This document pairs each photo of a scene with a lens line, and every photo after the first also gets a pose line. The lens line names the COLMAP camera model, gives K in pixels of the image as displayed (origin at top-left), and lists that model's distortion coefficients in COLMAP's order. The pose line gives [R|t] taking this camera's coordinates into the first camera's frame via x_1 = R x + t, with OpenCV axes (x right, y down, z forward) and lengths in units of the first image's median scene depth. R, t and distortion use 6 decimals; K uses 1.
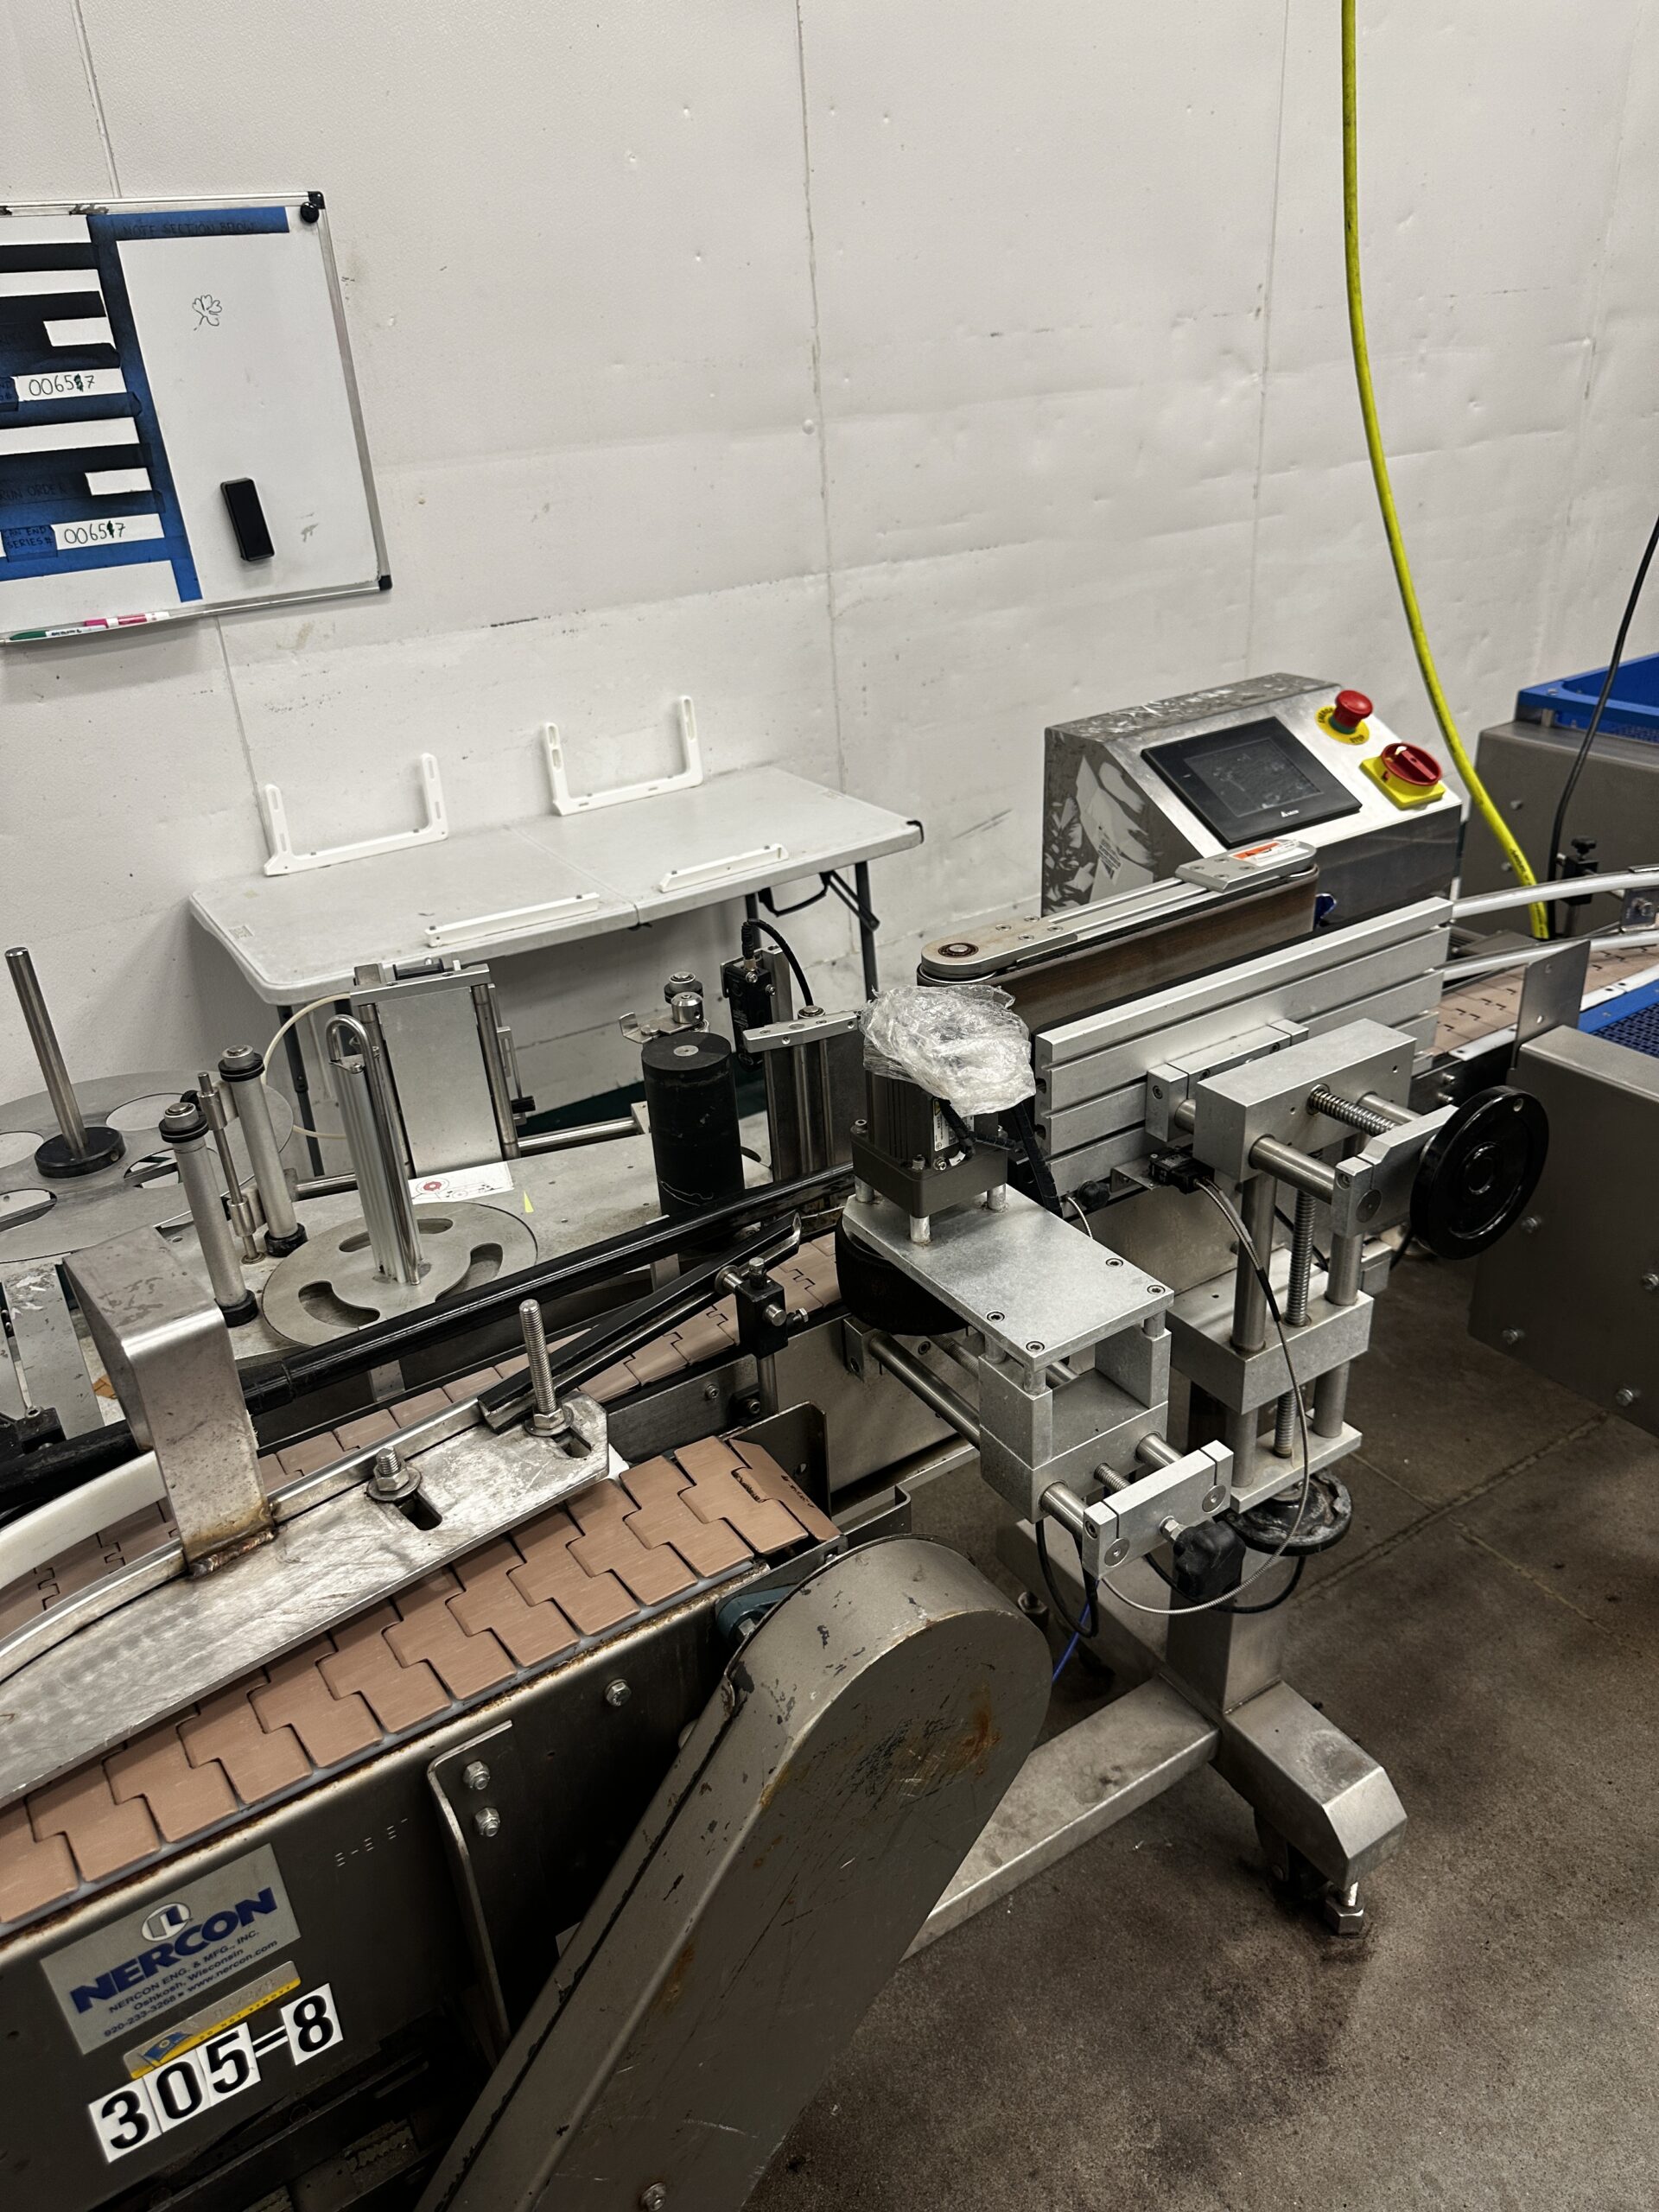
lens RADIAL K [[1567.2, 0, 833.2], [0, 1567.2, 1102.2], [0, 0, 1]] dist [-0.023223, 0.000221]
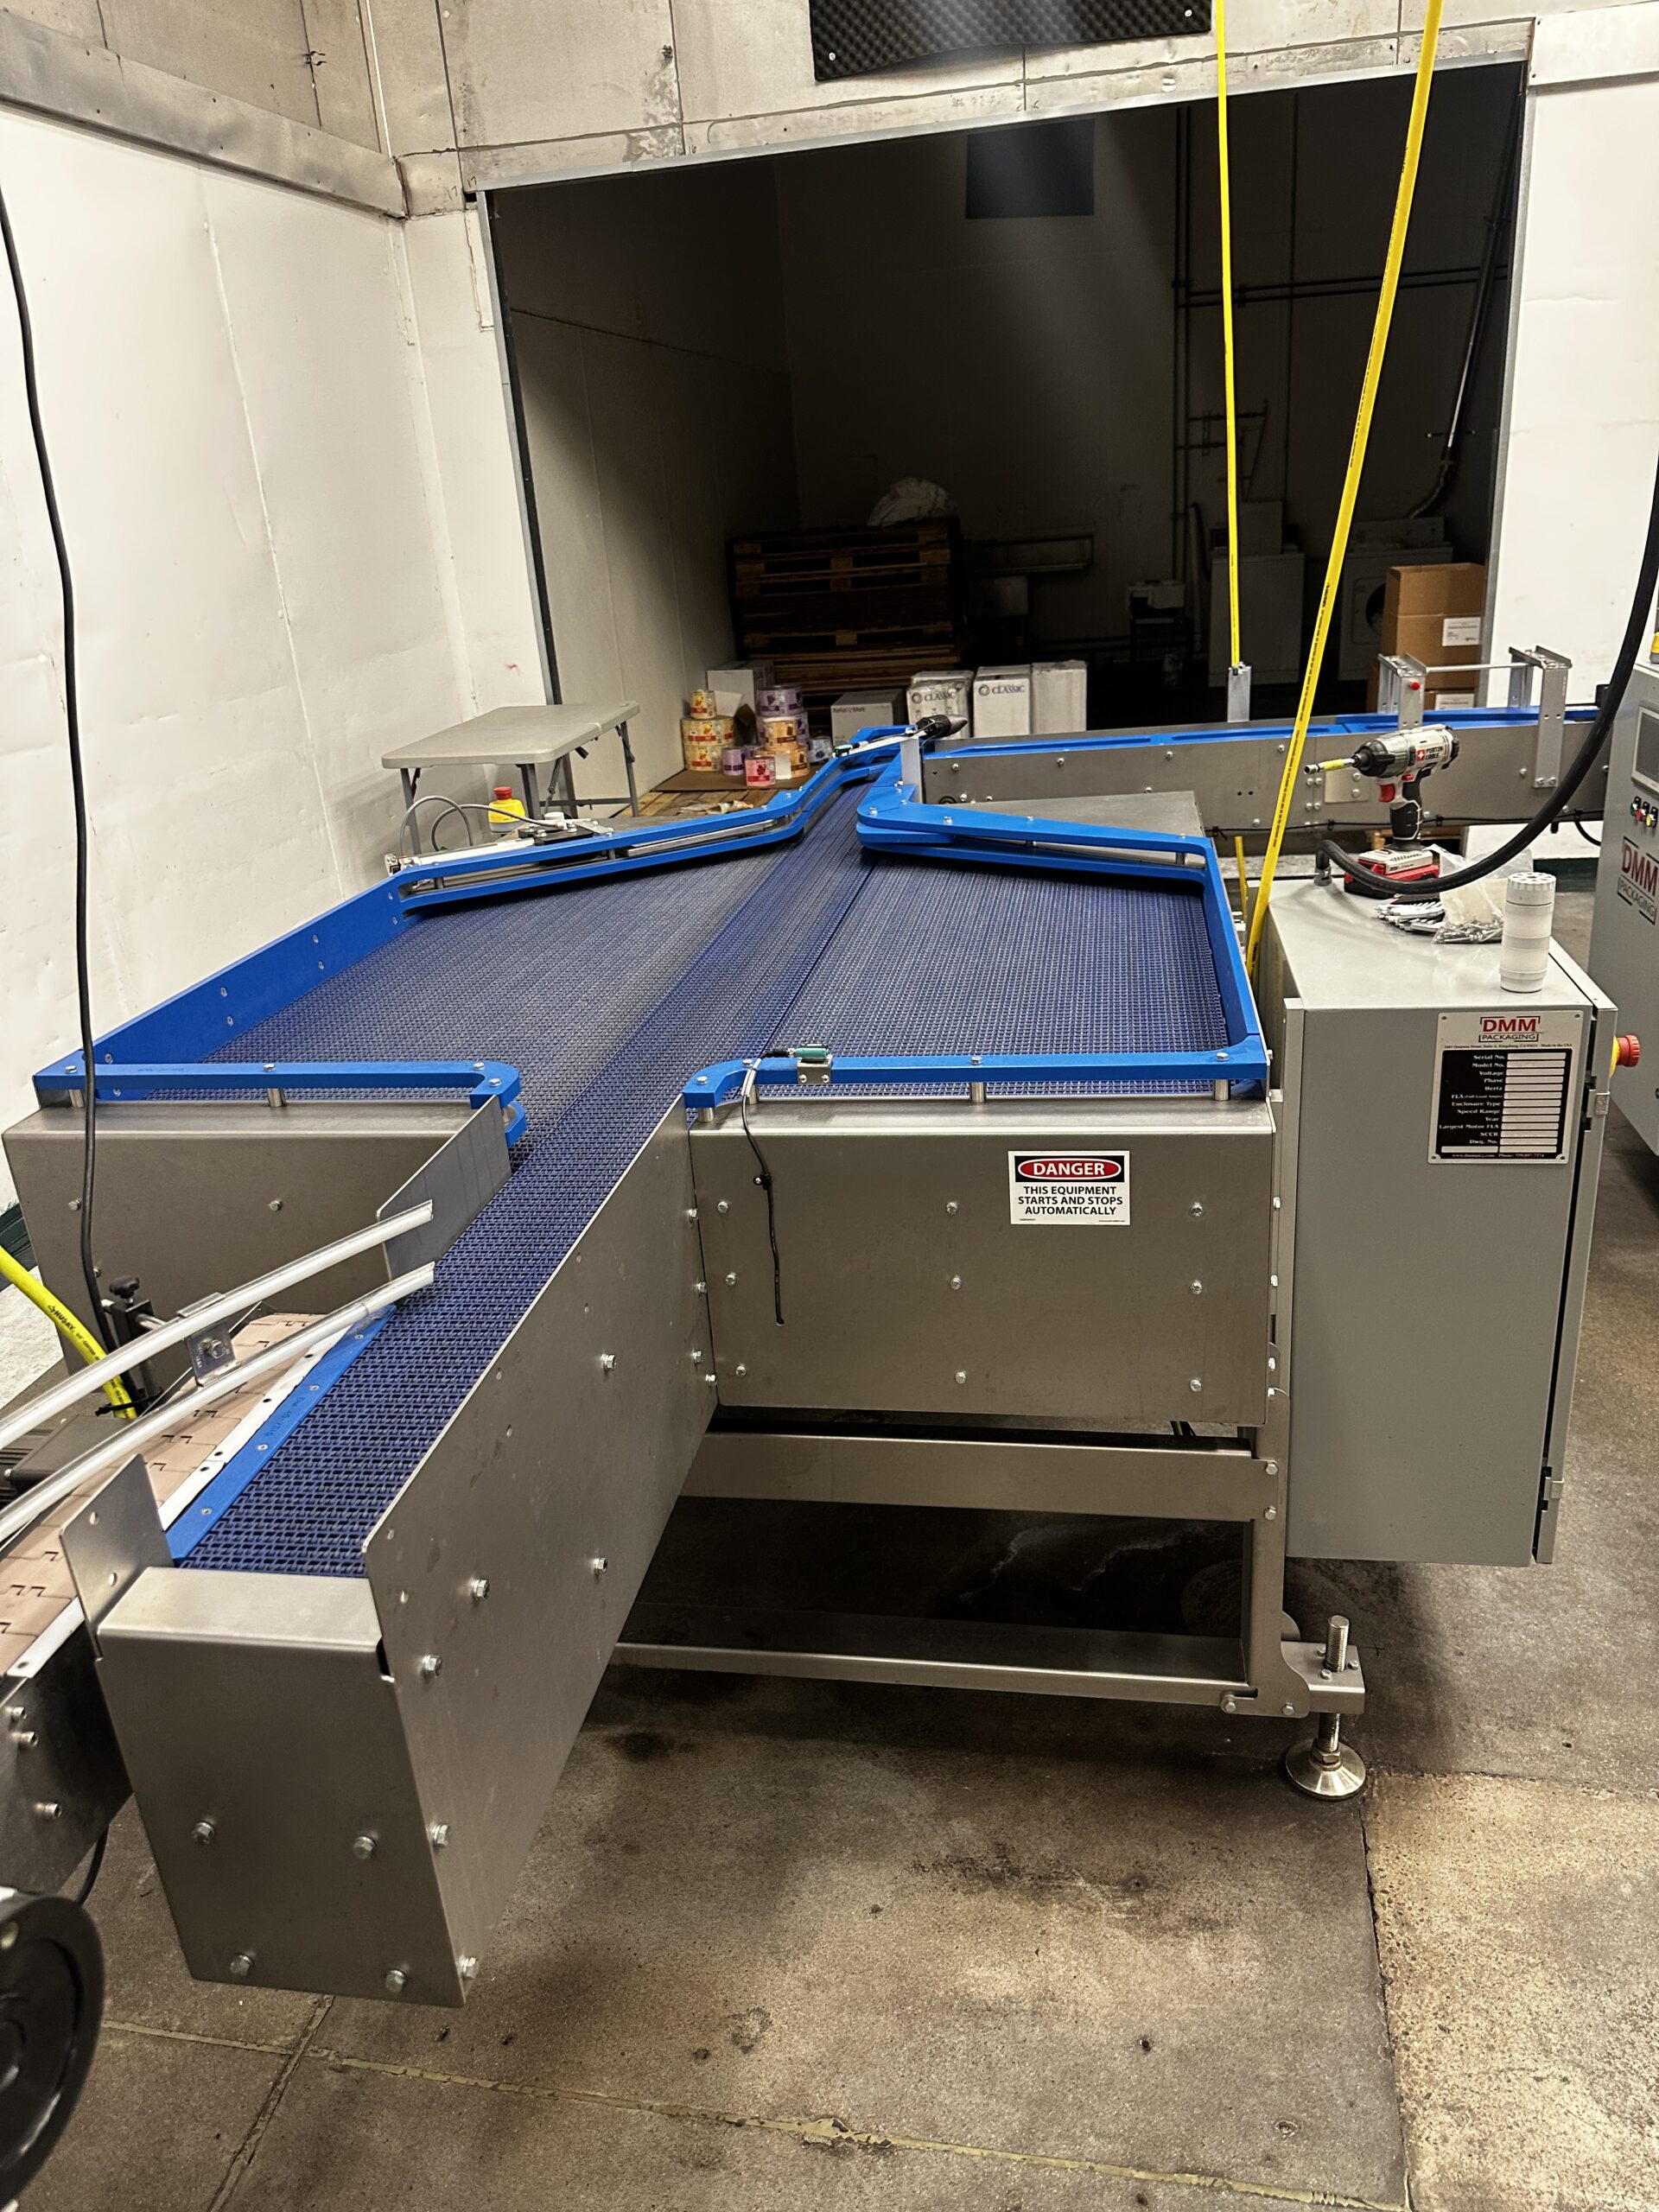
lens RADIAL K [[1567.2, 0, 826.8], [0, 1567.2, 1103.0], [0, 0, 1]] dist [-0.023223, 0.000221]
pose [[0.678070, -0.255650, 0.689104, 0.192257], [0.363199, 0.931637, -0.011756, -0.110495], [-0.638989, 0.258254, 0.724567, 0.152008]]
